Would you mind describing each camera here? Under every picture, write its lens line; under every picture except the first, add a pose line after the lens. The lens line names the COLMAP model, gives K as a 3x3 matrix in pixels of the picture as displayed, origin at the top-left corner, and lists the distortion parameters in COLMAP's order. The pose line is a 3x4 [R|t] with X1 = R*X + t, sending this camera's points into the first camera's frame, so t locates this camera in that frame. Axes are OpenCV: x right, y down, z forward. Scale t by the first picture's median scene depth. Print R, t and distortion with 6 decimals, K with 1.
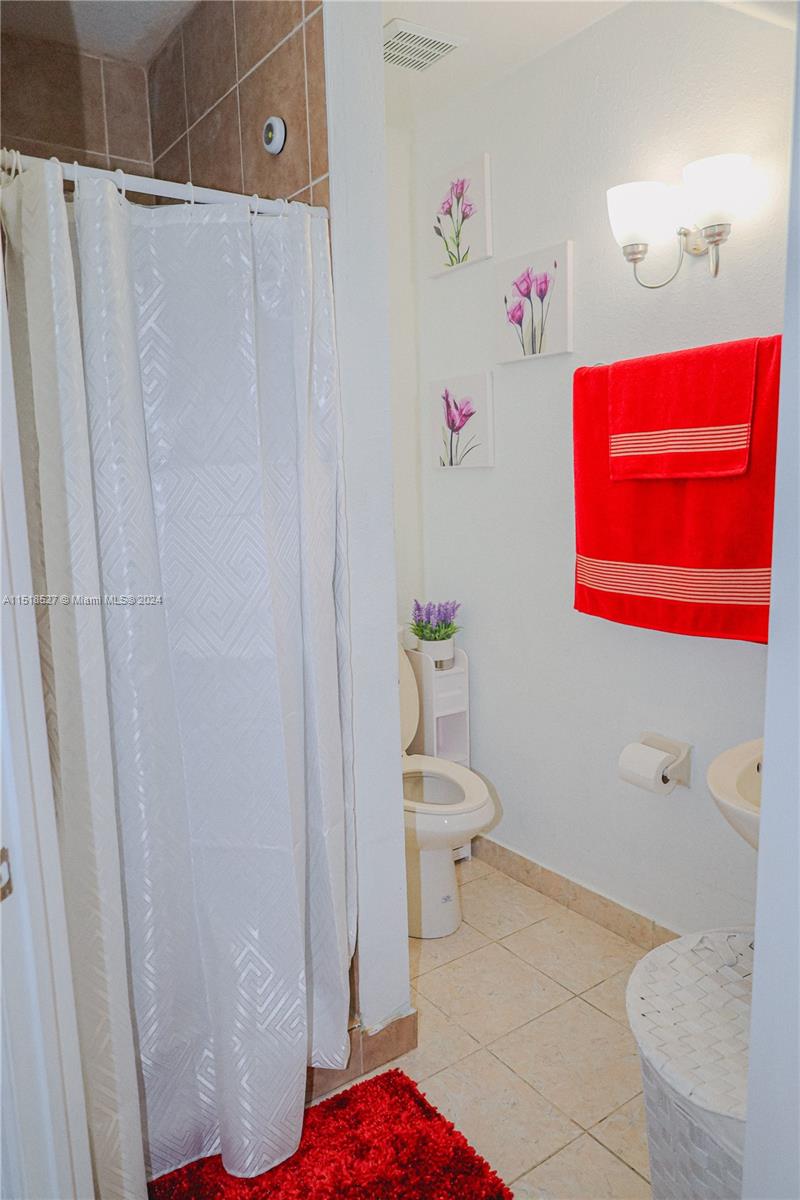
lens RADIAL K [[825.0, 0, 400.0], [0, 825.0, 600.0], [0, 0, 1]] dist [-0.000708, 0.003954]
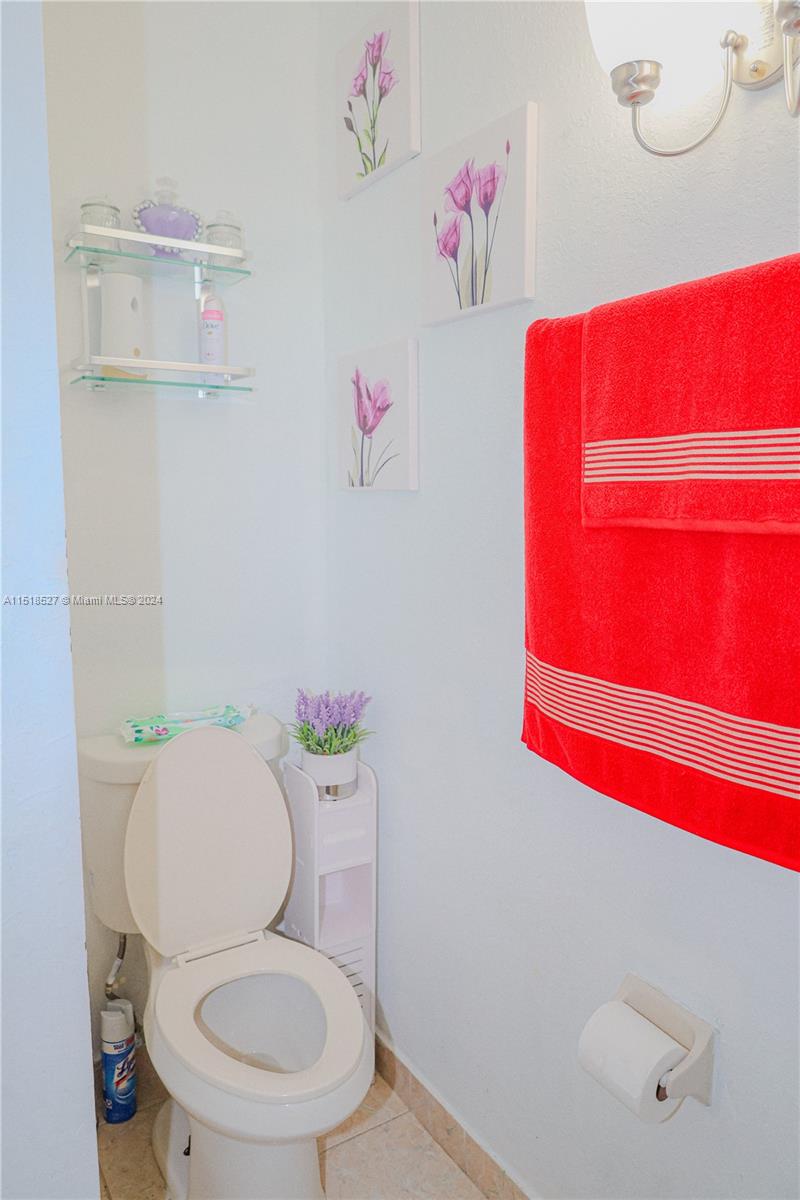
lens RADIAL K [[837.9, 0, 400.0], [0, 837.9, 600.0], [0, 0, 1]] dist [-0.011684, -0.002737]
pose [[0.998433, 0.042019, -0.036956, 0.139320], [-0.042720, 0.998918, -0.018395, -0.072038], [0.036143, 0.019945, 0.999148, 0.396011]]
